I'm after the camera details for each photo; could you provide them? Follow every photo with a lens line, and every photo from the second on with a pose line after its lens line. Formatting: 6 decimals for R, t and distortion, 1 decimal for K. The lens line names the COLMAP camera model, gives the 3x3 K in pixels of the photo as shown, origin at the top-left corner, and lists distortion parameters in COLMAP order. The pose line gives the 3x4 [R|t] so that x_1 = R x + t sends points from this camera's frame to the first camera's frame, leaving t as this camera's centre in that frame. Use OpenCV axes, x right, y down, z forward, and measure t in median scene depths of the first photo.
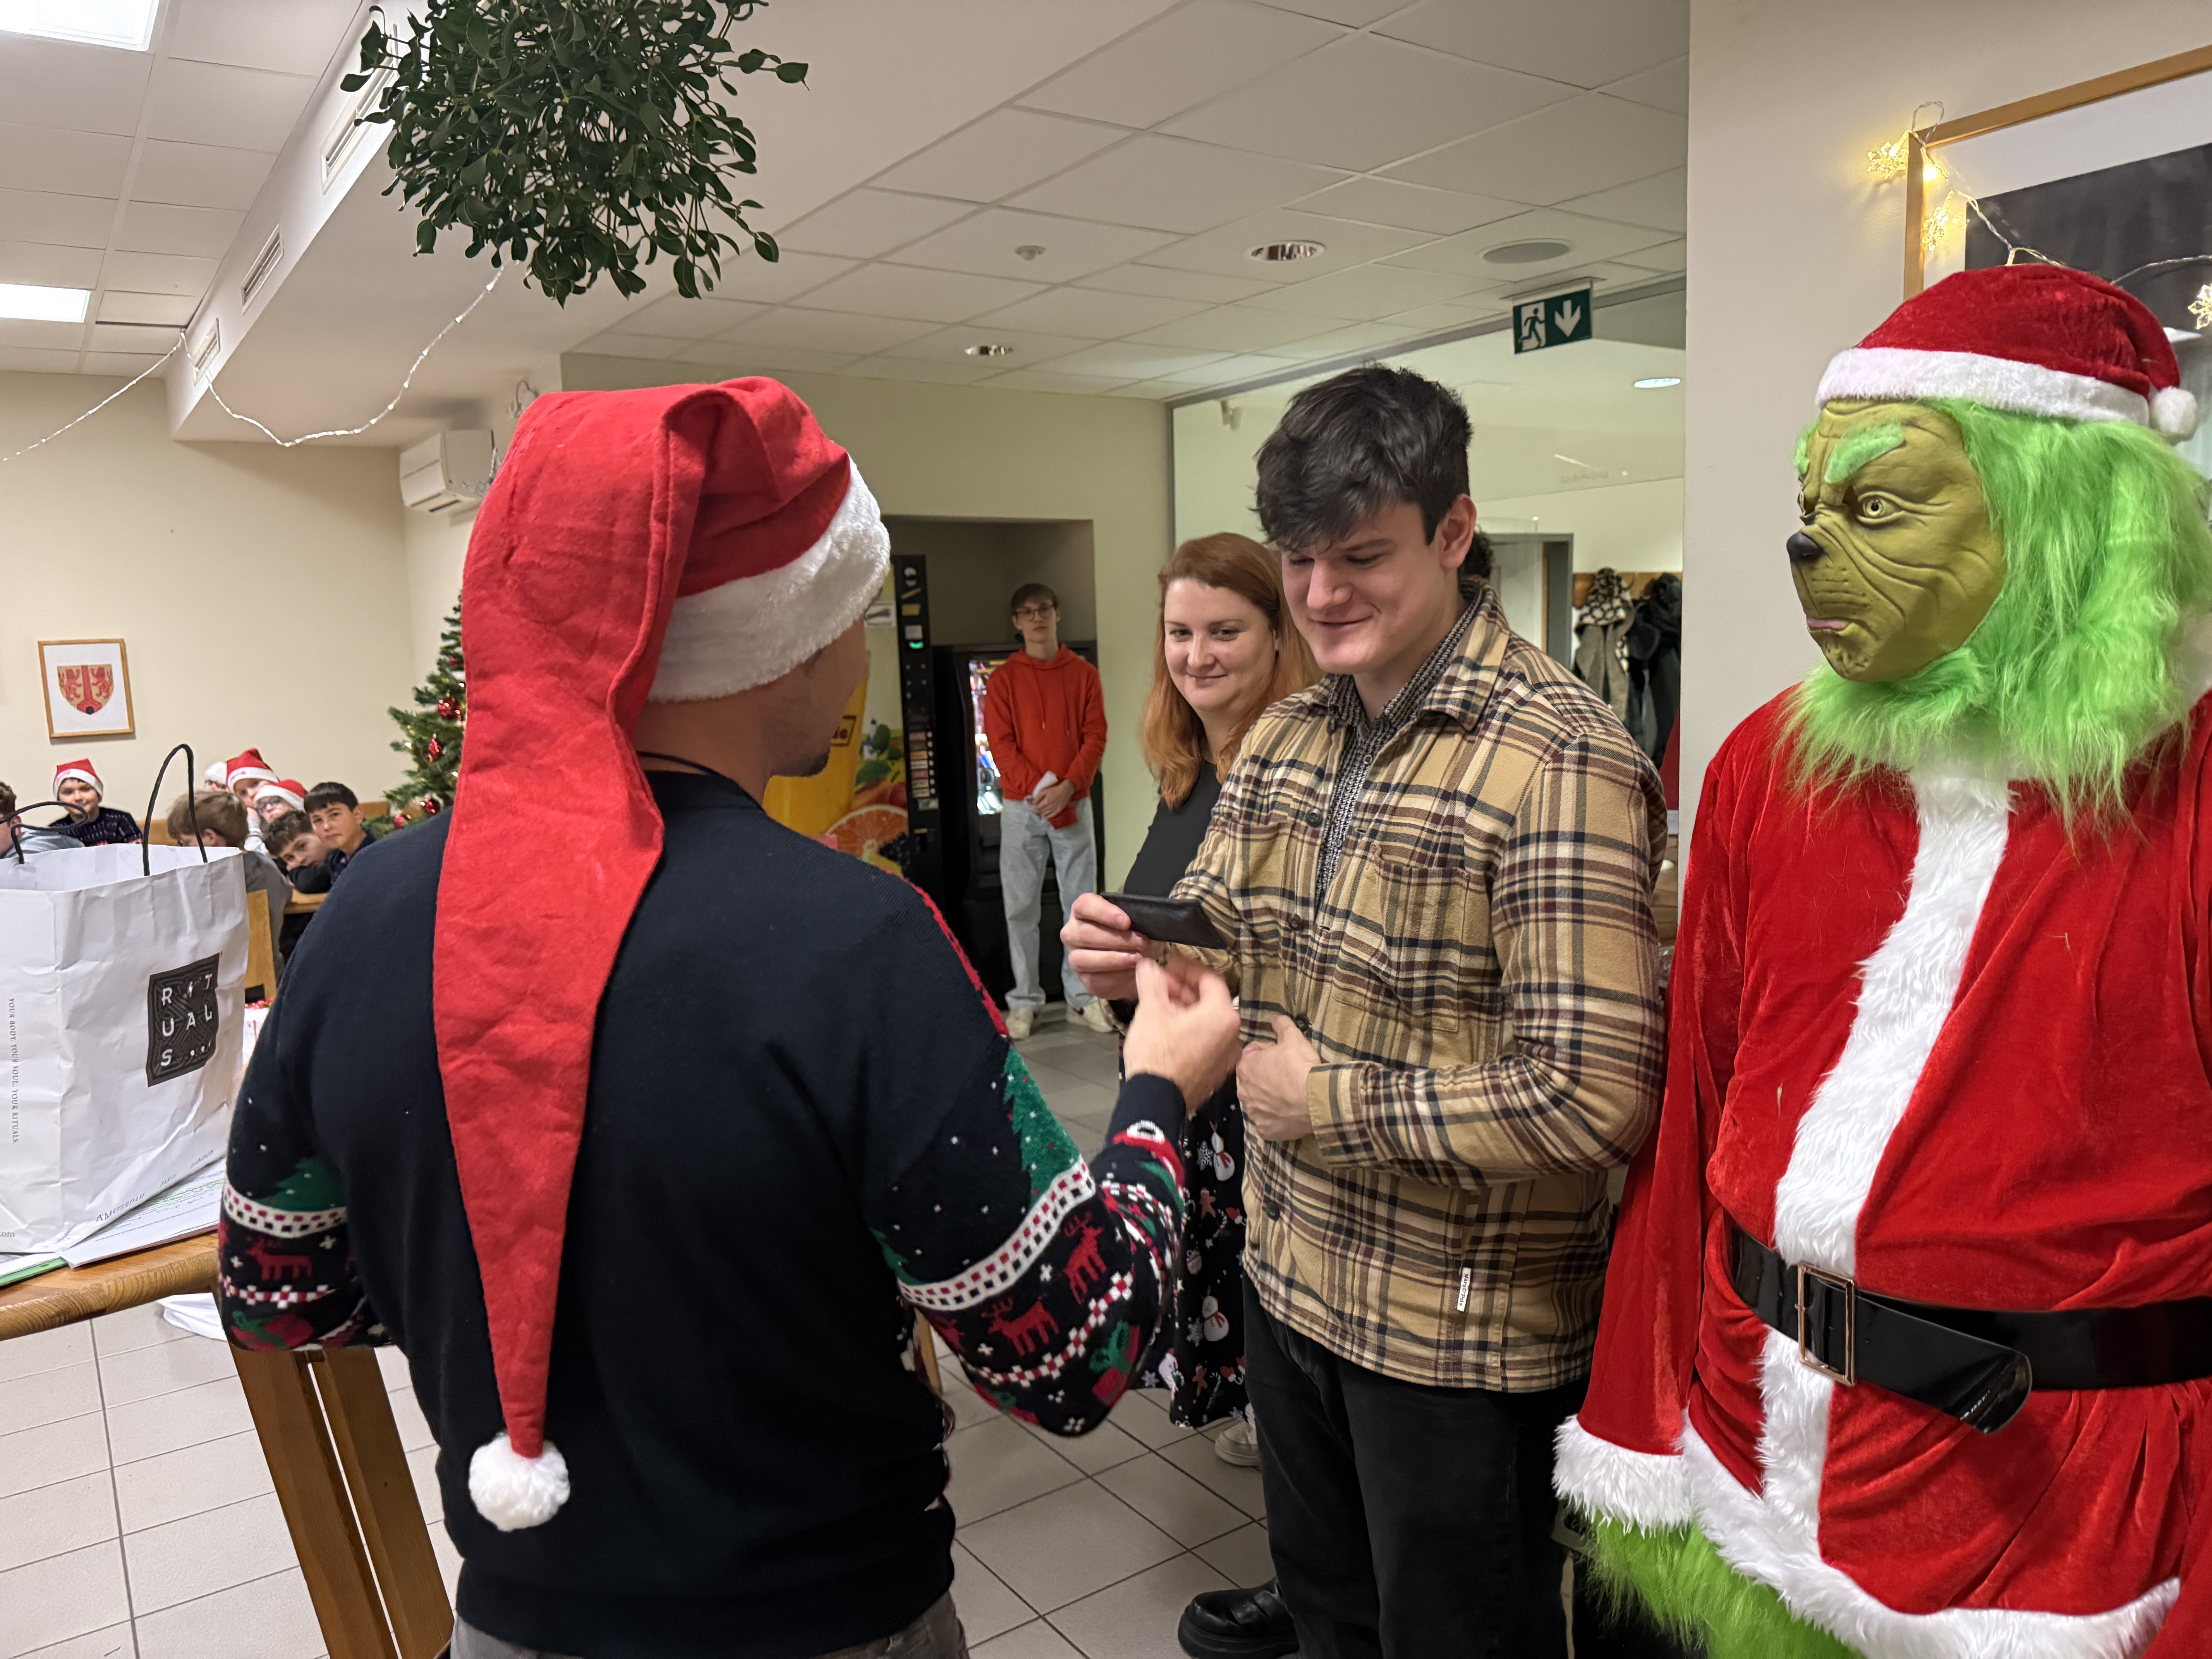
lens RADIAL K [[1587.7, 0, 1106.0], [0, 1587.7, 829.5], [0, 0, 1]] dist [0.061950, -0.097436]
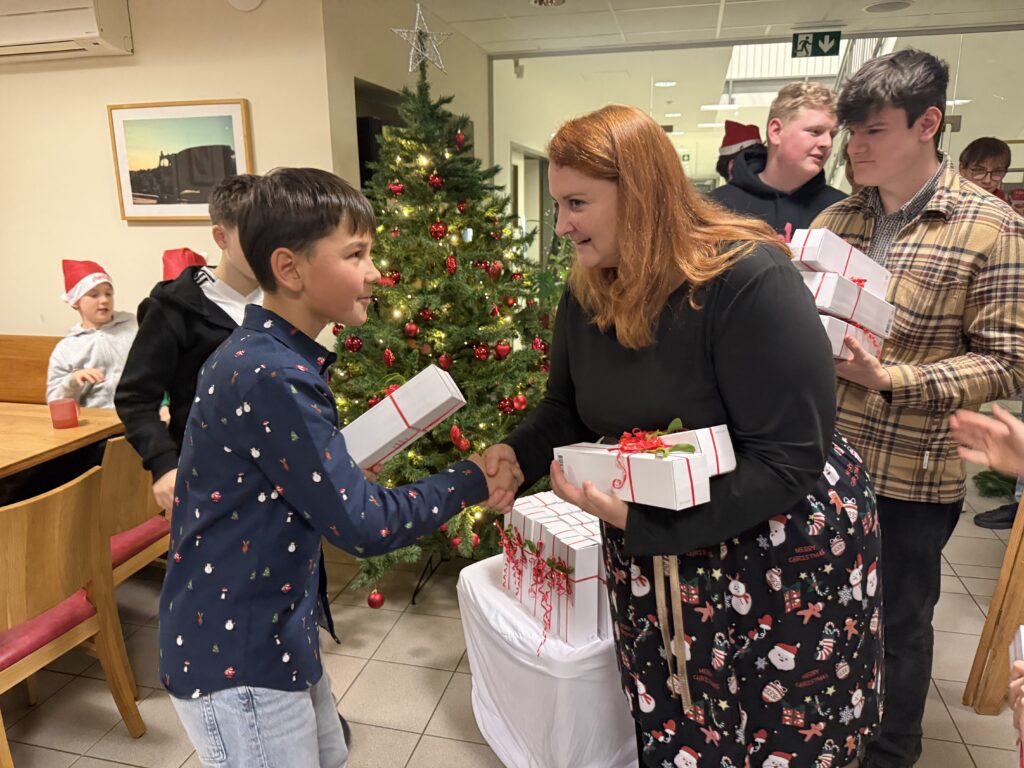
lens RADIAL K [[723.6, 0, 512.0], [0, 723.6, 384.0], [0, 0, 1]] dist [0.079120, -0.103884]
pose [[0.747646, -0.129164, 0.651415, -0.705332], [0.058651, 0.989913, 0.128967, -0.021315], [-0.661502, -0.058216, 0.747680, 0.507764]]
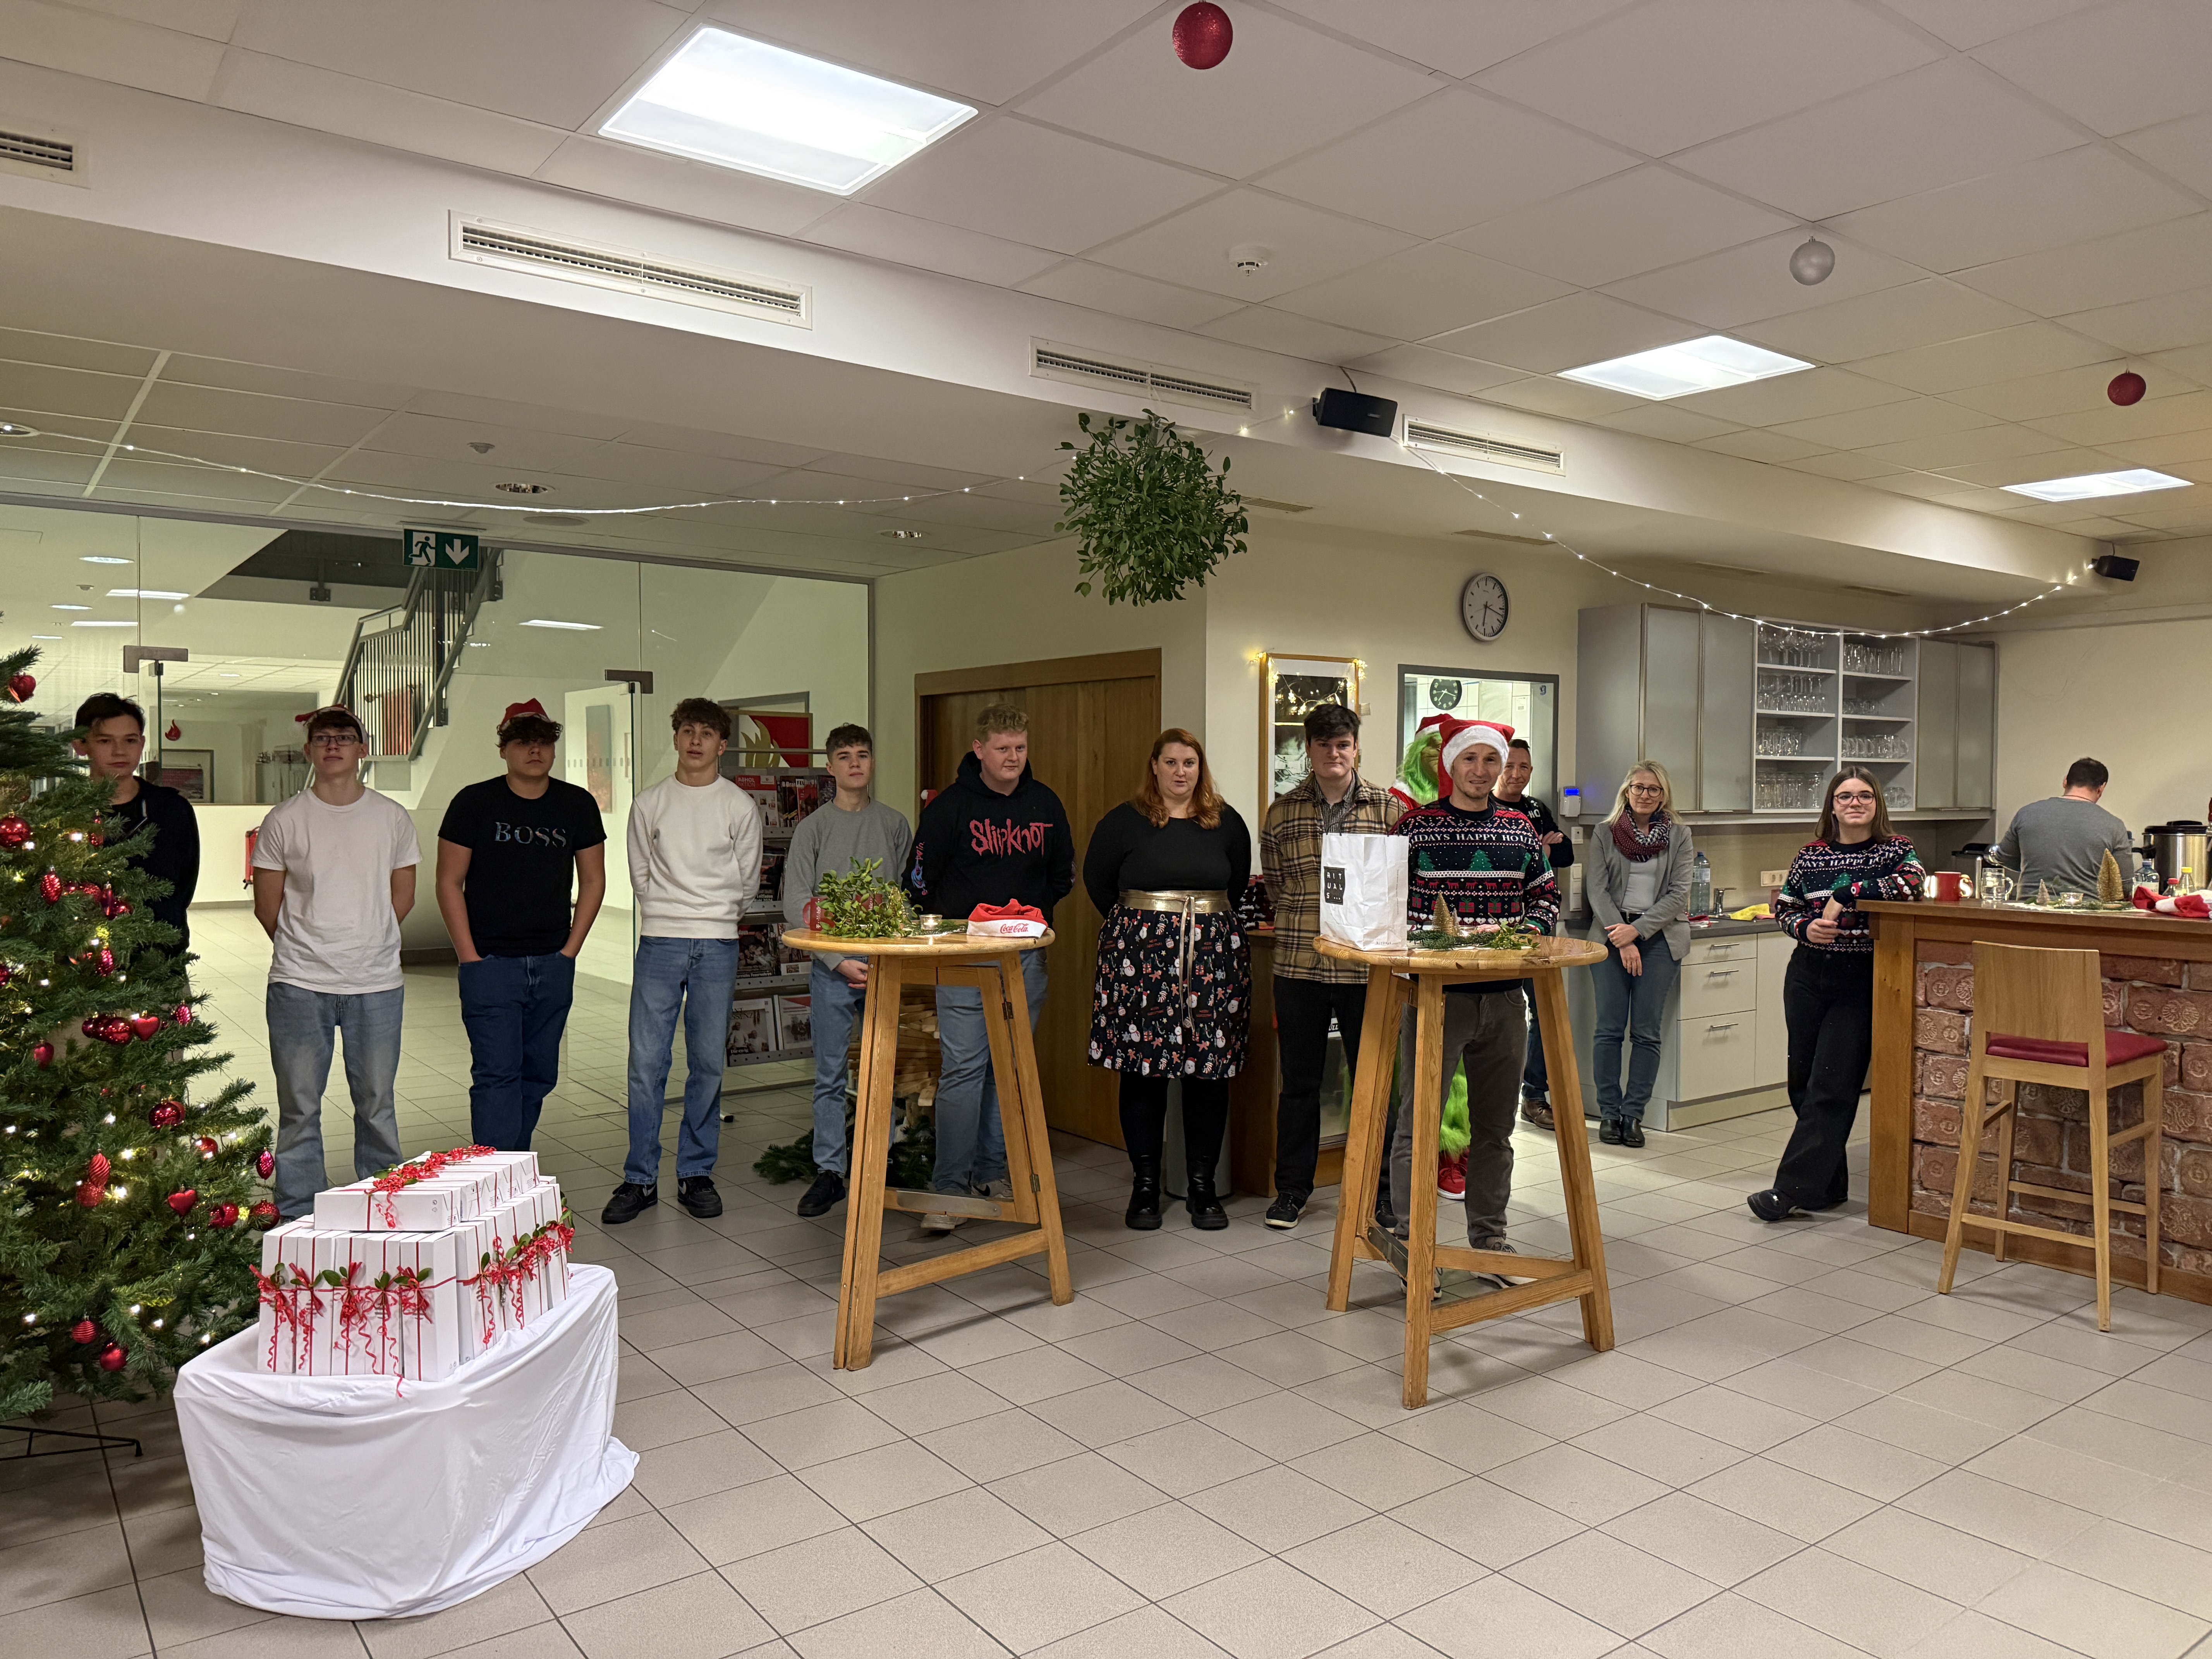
lens RADIAL K [[1563.1, 0, 1106.0], [0, 1563.1, 829.5], [0, 0, 1]] dist [0.079120, -0.103884]
pose [[-0.031504, 0.004782, 0.999492, -1.069024], [0.107854, 0.994166, -0.001357, -0.018487], [-0.993667, 0.107757, -0.031836, 0.501943]]
